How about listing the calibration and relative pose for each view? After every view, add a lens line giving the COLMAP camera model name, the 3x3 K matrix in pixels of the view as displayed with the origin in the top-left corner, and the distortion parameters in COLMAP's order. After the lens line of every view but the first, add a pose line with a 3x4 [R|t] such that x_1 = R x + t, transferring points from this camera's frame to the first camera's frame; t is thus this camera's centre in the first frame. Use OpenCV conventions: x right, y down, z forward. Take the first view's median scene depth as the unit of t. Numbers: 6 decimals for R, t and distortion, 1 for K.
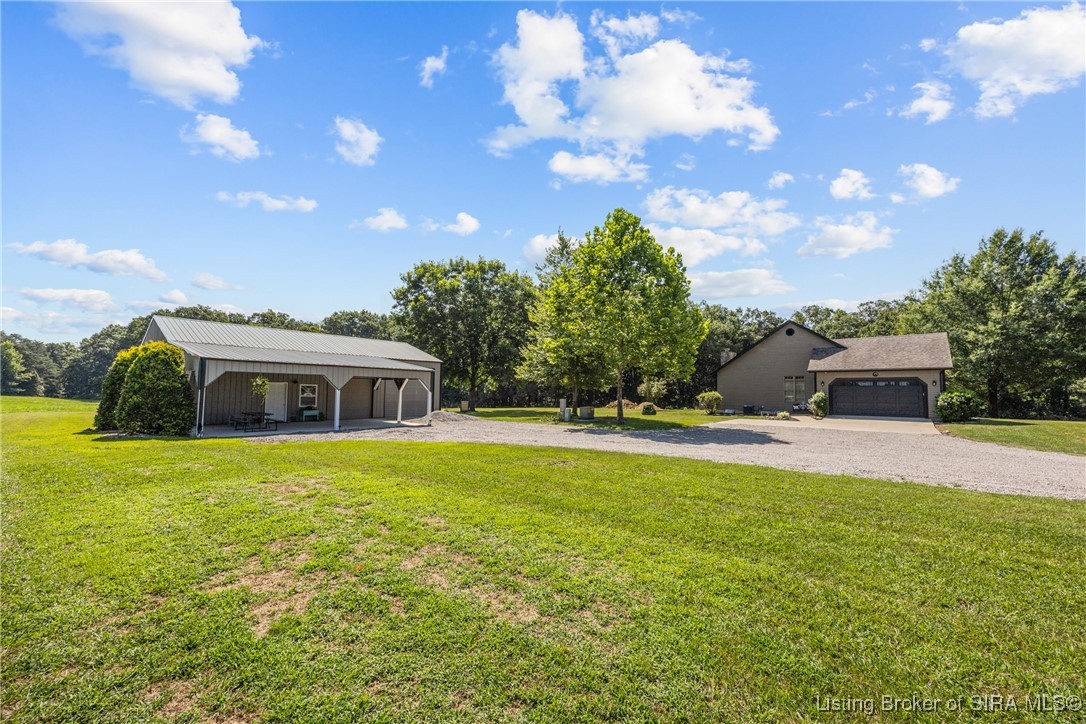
lens RADIAL K [[438.9, 0, 545.2], [0, 438.9, 379.0], [0, 0, 1]] dist [-0.000685, -0.000035]
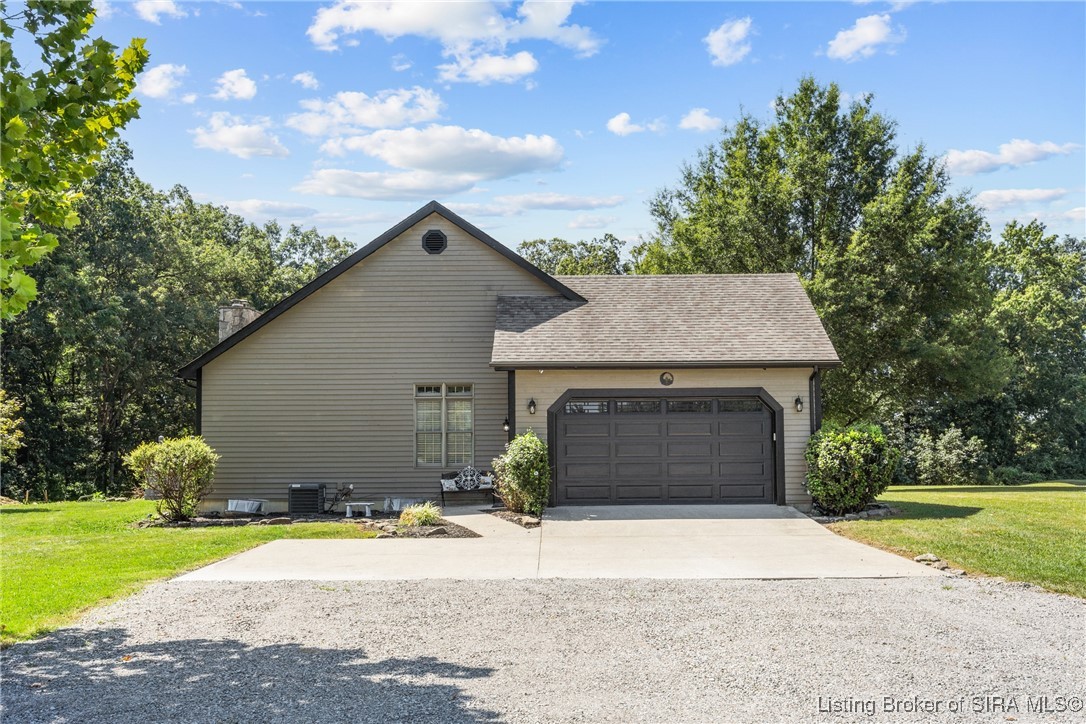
lens RADIAL K [[1011.0, 0, 543.0], [0, 1011.0, 362.0], [0, 0, 1]] dist [0.001332, 0.005461]
pose [[0.774840, 0.035992, 0.631132, 0.161036], [-0.004652, 0.998676, -0.051240, 0.013682], [-0.632141, 0.036767, 0.773981, 0.383268]]
